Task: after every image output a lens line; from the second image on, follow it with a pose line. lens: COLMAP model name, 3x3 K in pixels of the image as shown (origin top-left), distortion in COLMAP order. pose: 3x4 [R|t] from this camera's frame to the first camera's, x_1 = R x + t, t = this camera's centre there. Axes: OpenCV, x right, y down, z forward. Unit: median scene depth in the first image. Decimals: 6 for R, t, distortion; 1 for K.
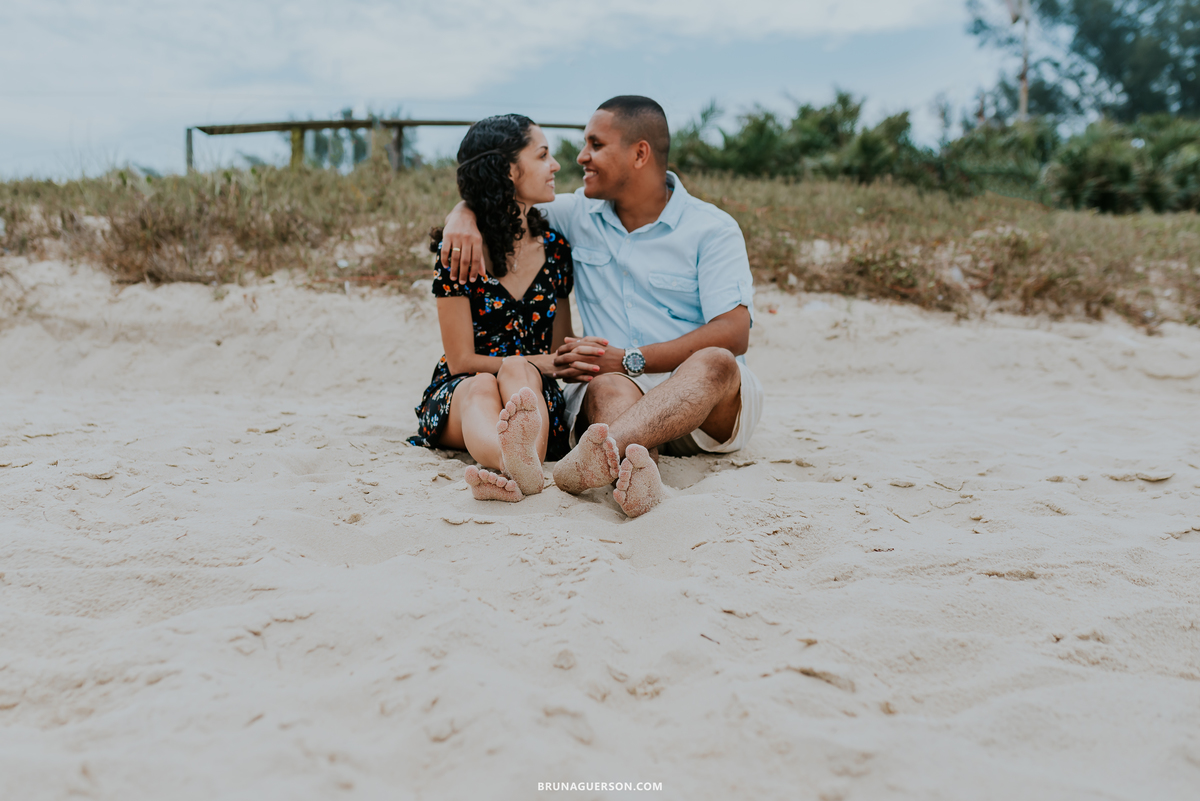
lens RADIAL K [[1209.8, 0, 600.0], [0, 1209.8, 400.5], [0, 0, 1]] dist [0.001145, -0.002978]
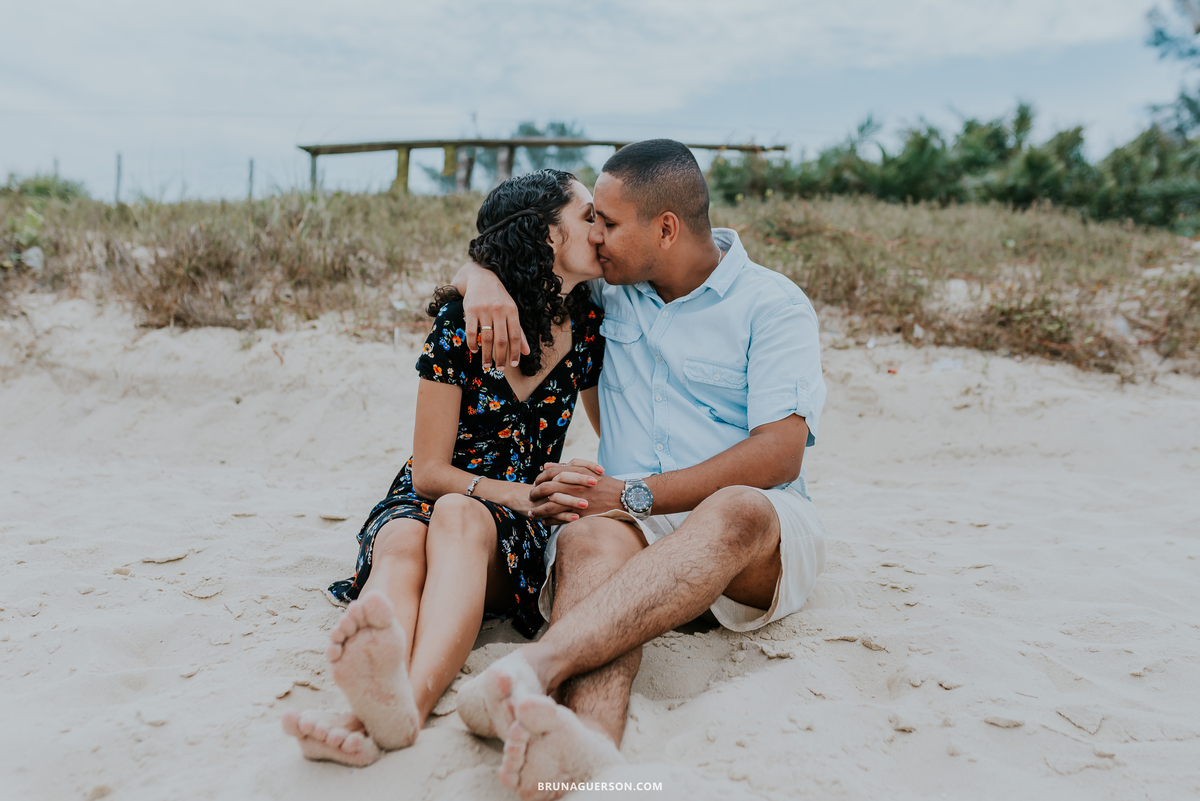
lens RADIAL K [[1215.4, 0, 653.2], [0, 1215.4, 346.0], [0, 0, 1]] dist [0.004288, 0.002110]
pose [[0.995664, 0.014412, -0.091897, 0.053336], [-0.019428, 0.998356, -0.053932, -0.040750], [0.090968, 0.055484, 0.994307, 0.144850]]
